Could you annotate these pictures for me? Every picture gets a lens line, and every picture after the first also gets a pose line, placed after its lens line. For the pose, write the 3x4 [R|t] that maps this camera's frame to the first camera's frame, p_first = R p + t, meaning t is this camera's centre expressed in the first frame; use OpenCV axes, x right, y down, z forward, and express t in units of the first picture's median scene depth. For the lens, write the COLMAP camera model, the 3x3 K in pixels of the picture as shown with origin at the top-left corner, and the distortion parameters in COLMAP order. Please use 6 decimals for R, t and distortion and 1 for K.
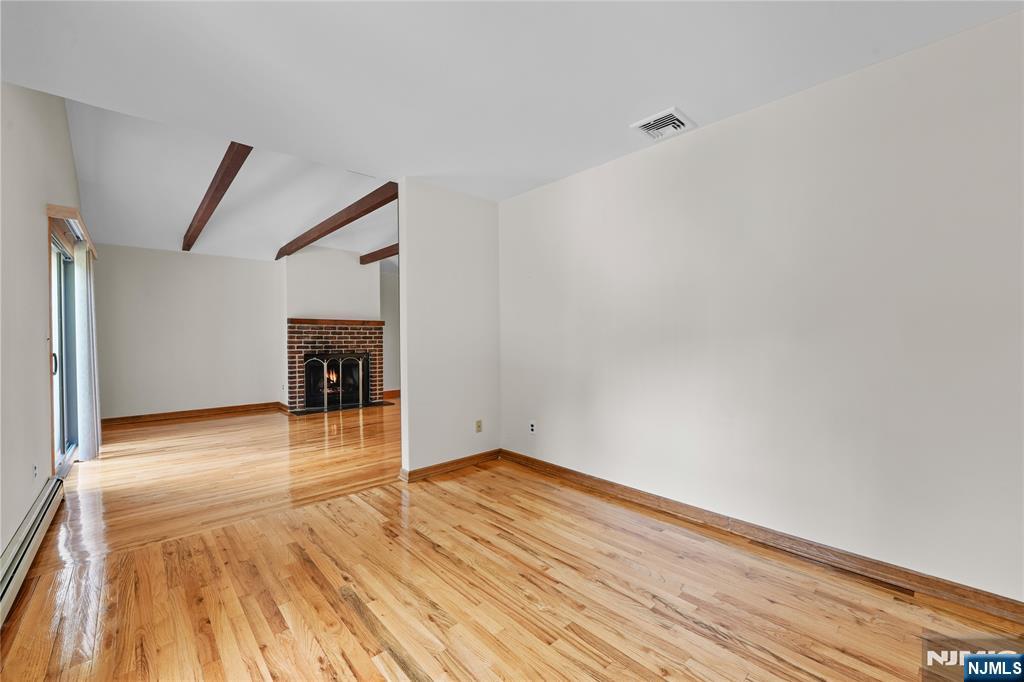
lens RADIAL K [[420.6, 0, 513.4], [0, 420.6, 342.3], [0, 0, 1]] dist [-0.008346, -0.000840]
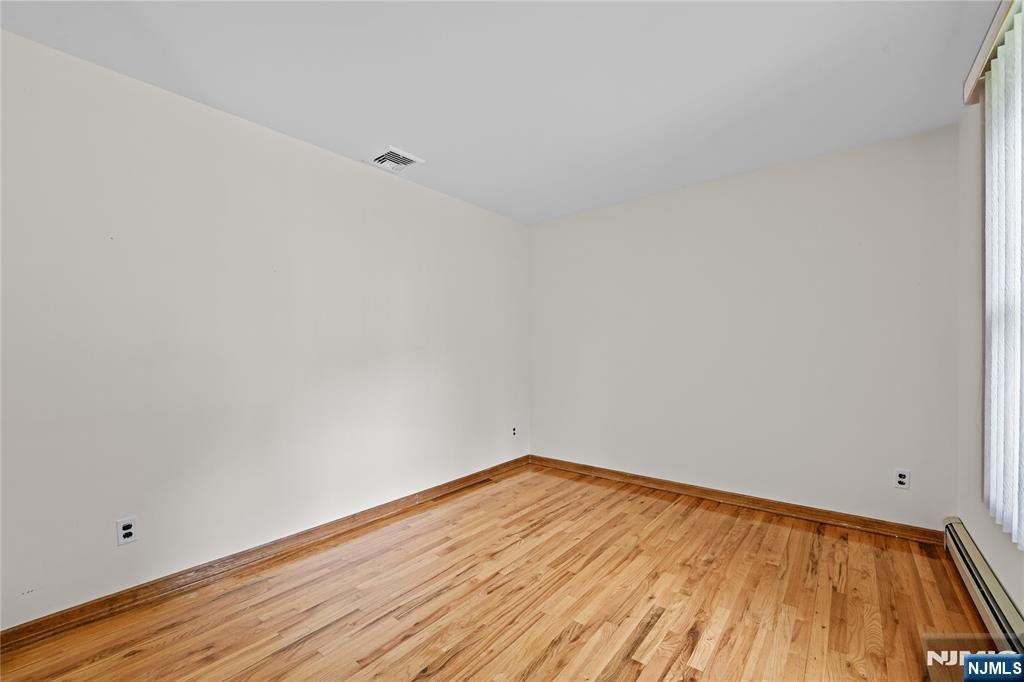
lens RADIAL K [[420.6, 0, 515.5], [0, 420.6, 347.7], [0, 0, 1]] dist [-0.008346, -0.000840]
pose [[-0.158687, 0.010303, 0.987275, -0.860851], [0.027146, 0.999613, -0.006068, -0.009754], [-0.986956, 0.025838, -0.158905, 0.963712]]
